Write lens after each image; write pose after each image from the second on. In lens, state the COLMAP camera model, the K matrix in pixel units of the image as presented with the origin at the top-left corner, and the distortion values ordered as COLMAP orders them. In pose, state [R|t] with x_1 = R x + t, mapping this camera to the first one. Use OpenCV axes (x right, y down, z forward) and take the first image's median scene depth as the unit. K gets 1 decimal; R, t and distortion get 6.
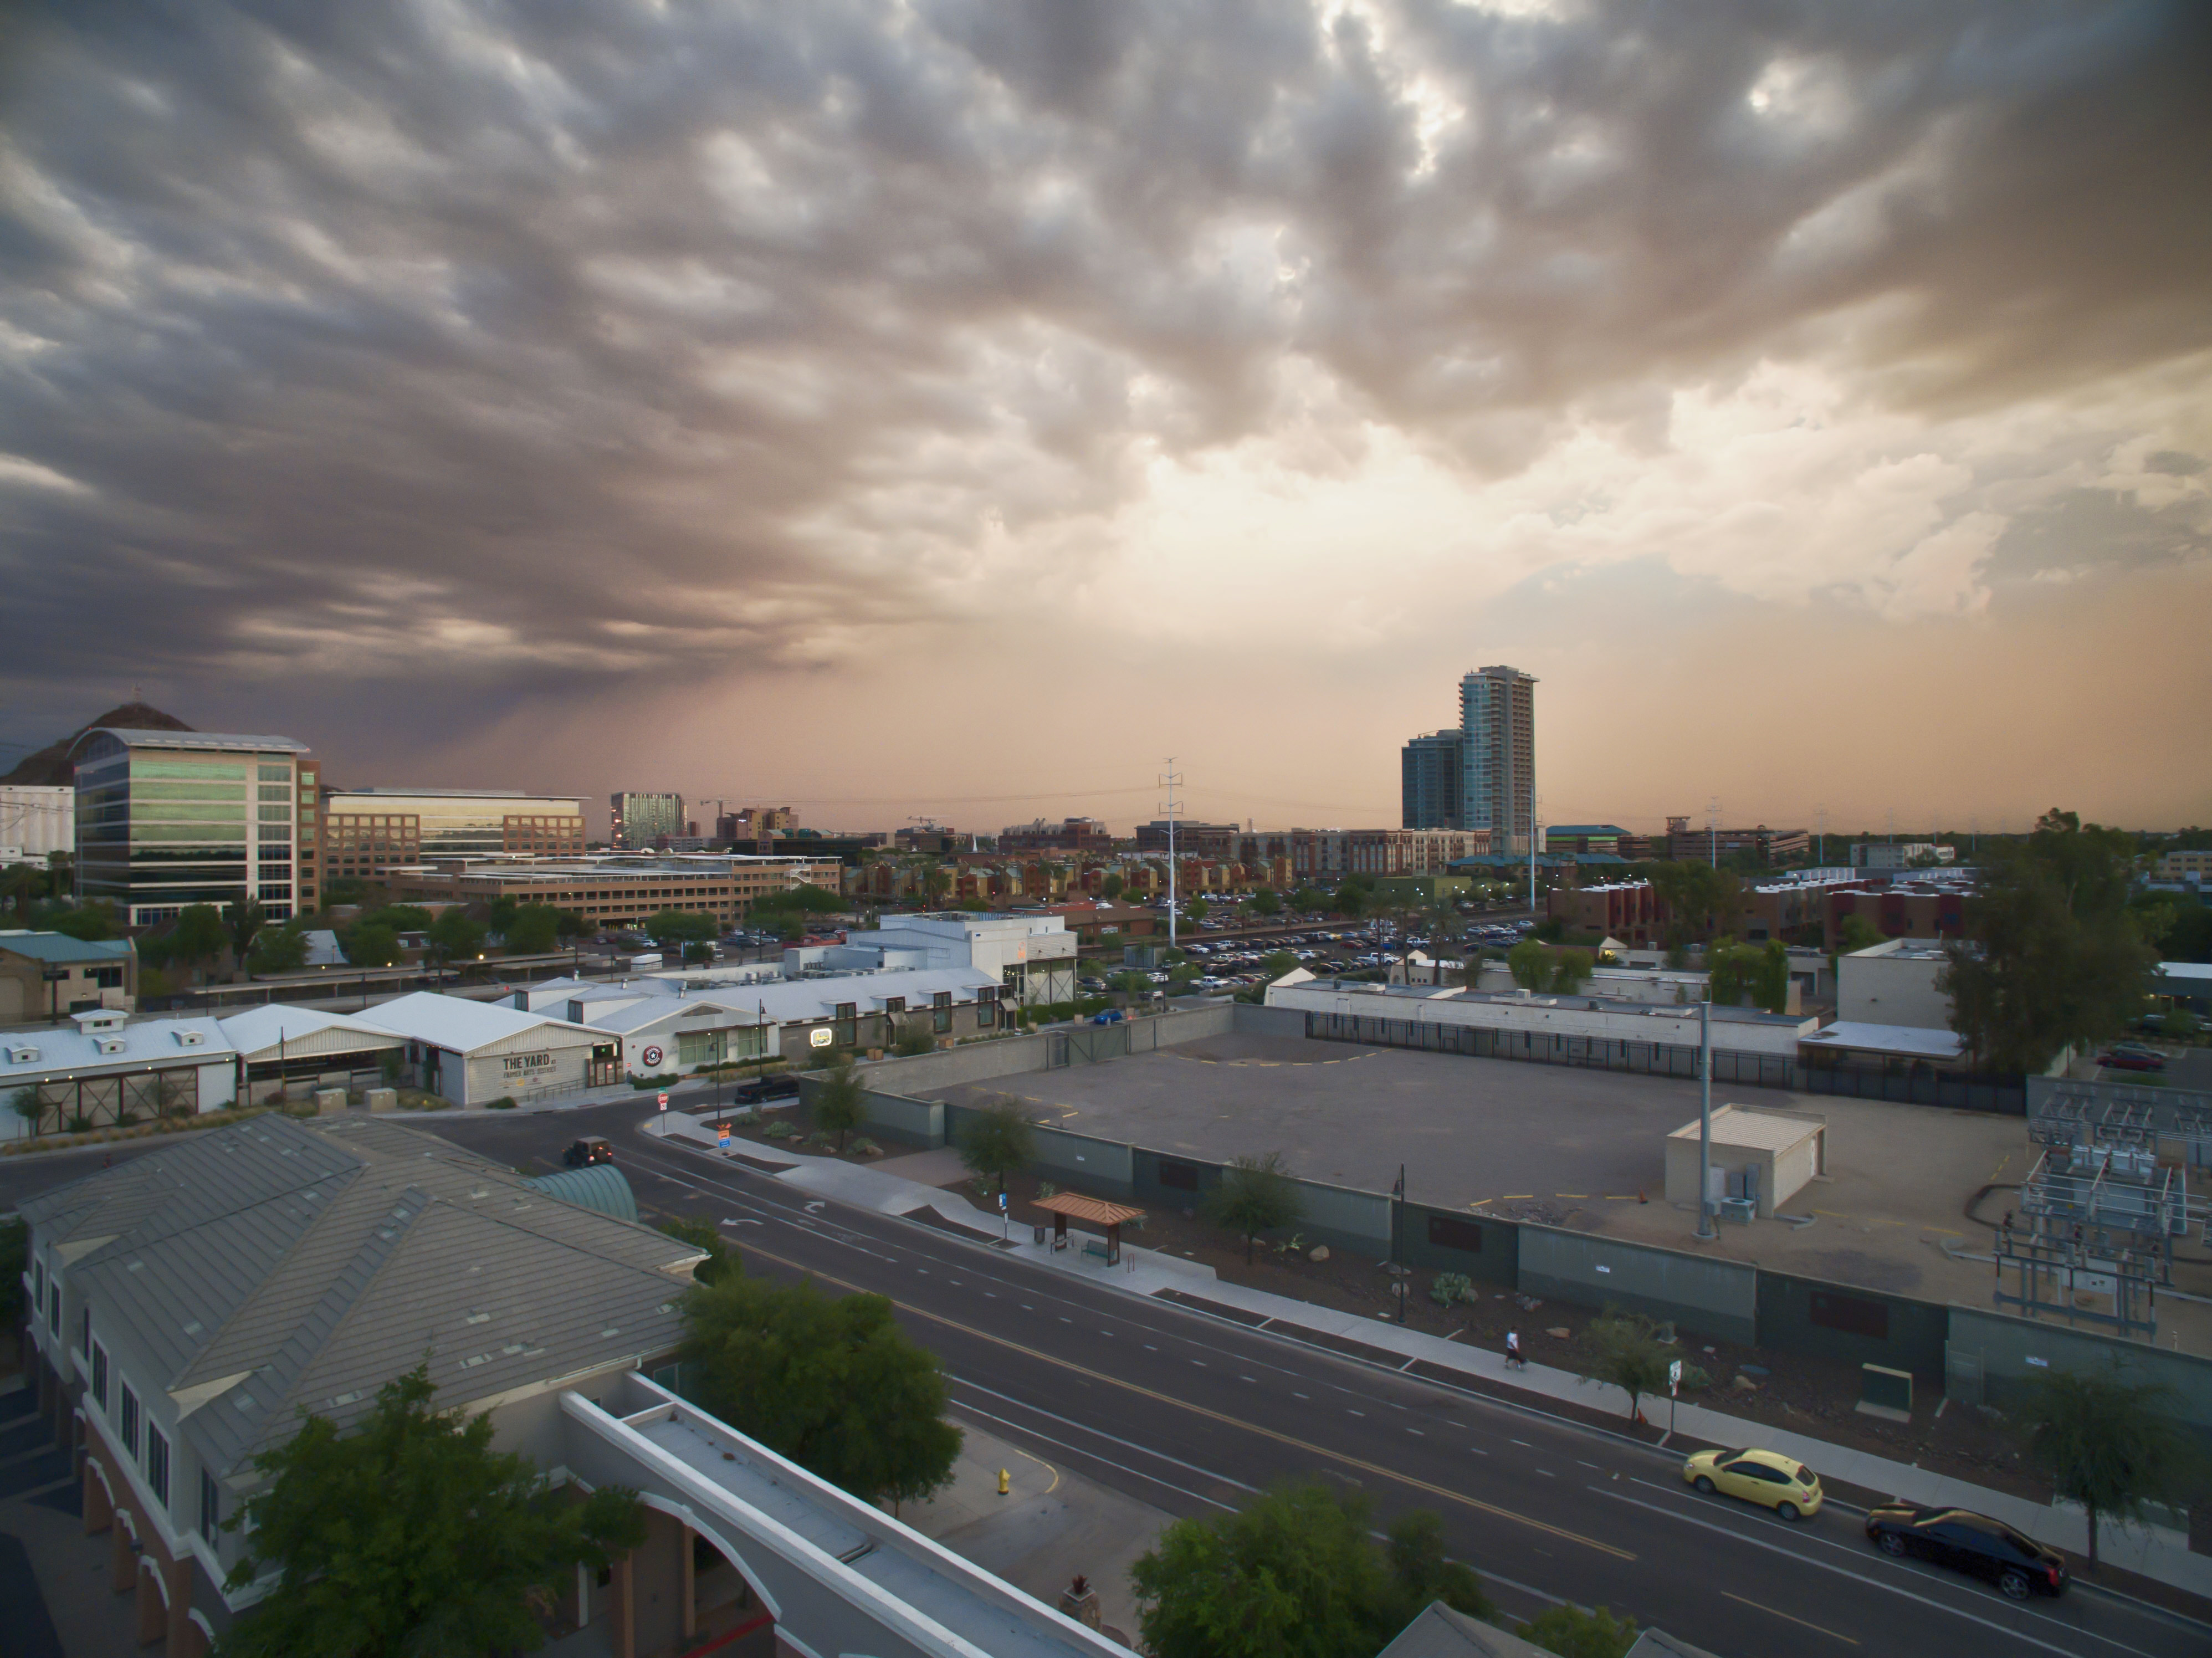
lens RADIAL K [[1297.5, 0, 1106.0], [0, 1297.5, 829.0], [0, 0, 1]] dist [-0.123690, 0.090807]
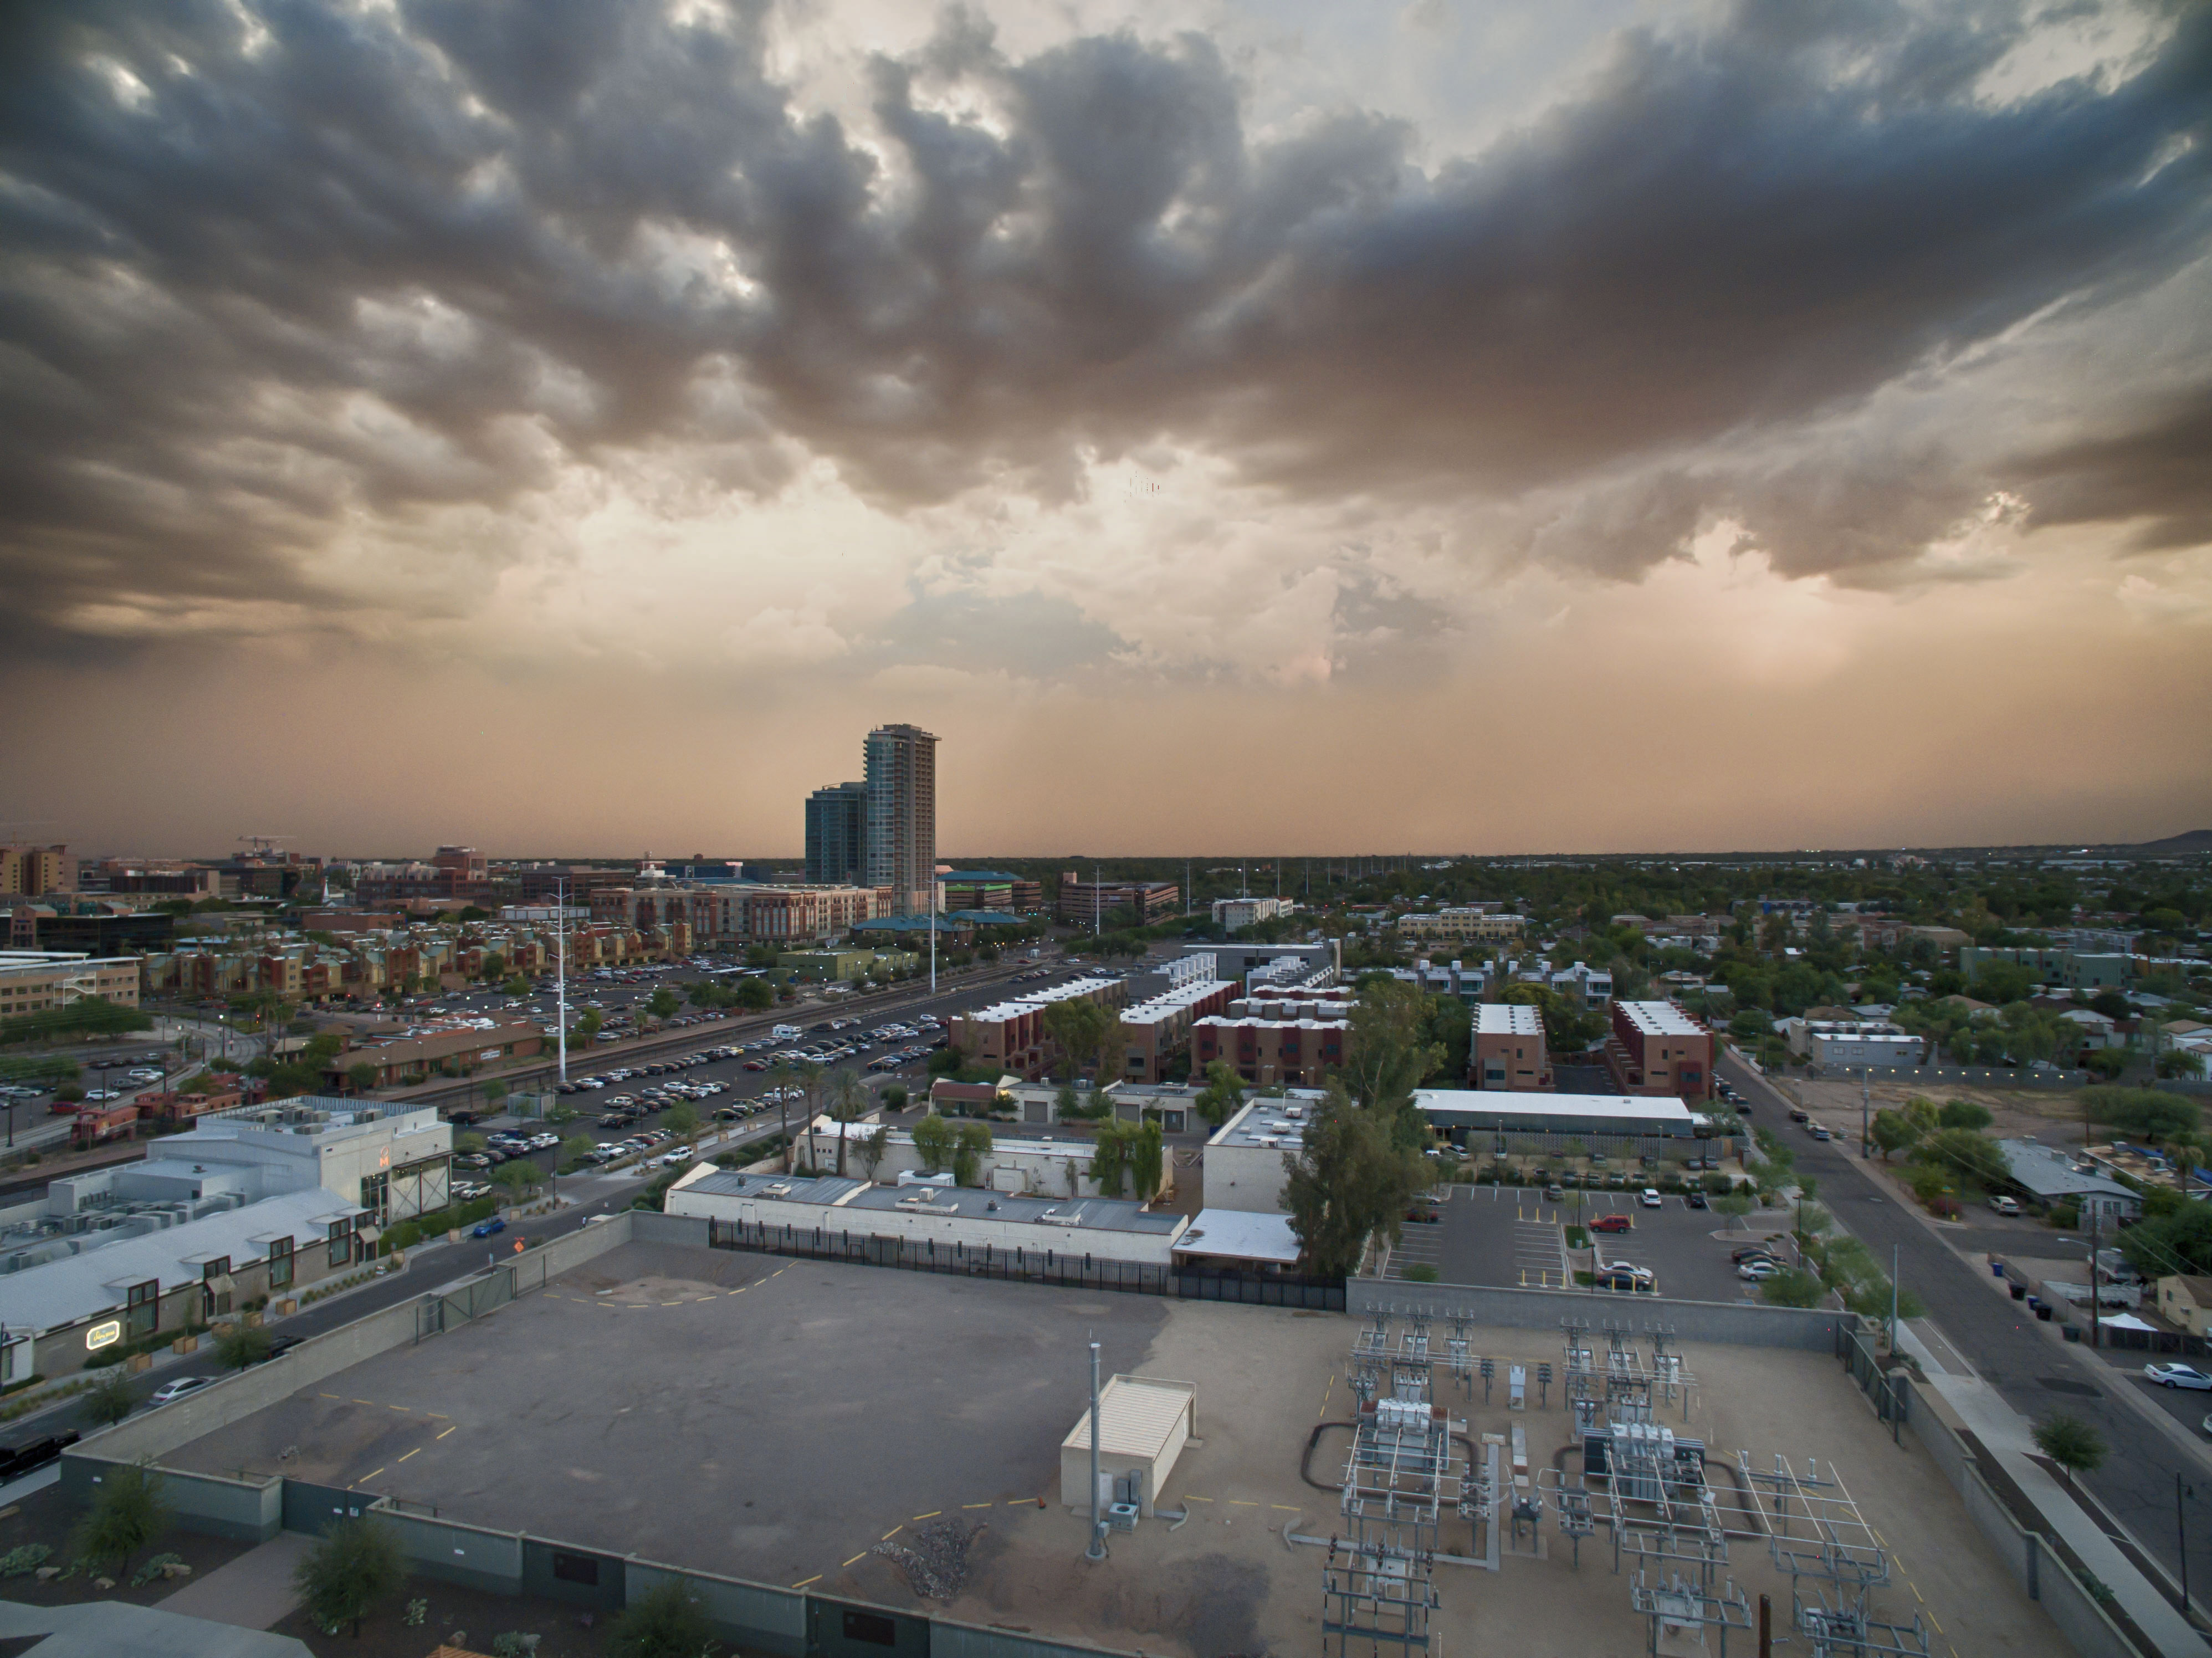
lens RADIAL K [[1297.5, 0, 1106.0], [0, 1297.5, 829.0], [0, 0, 1]] dist [-0.123690, 0.090807]
pose [[0.898047, 0.006676, 0.439849, 0.000333], [-0.010991, 0.999913, 0.007264, -0.136555], [-0.439762, -0.011358, 0.898042, 0.011109]]
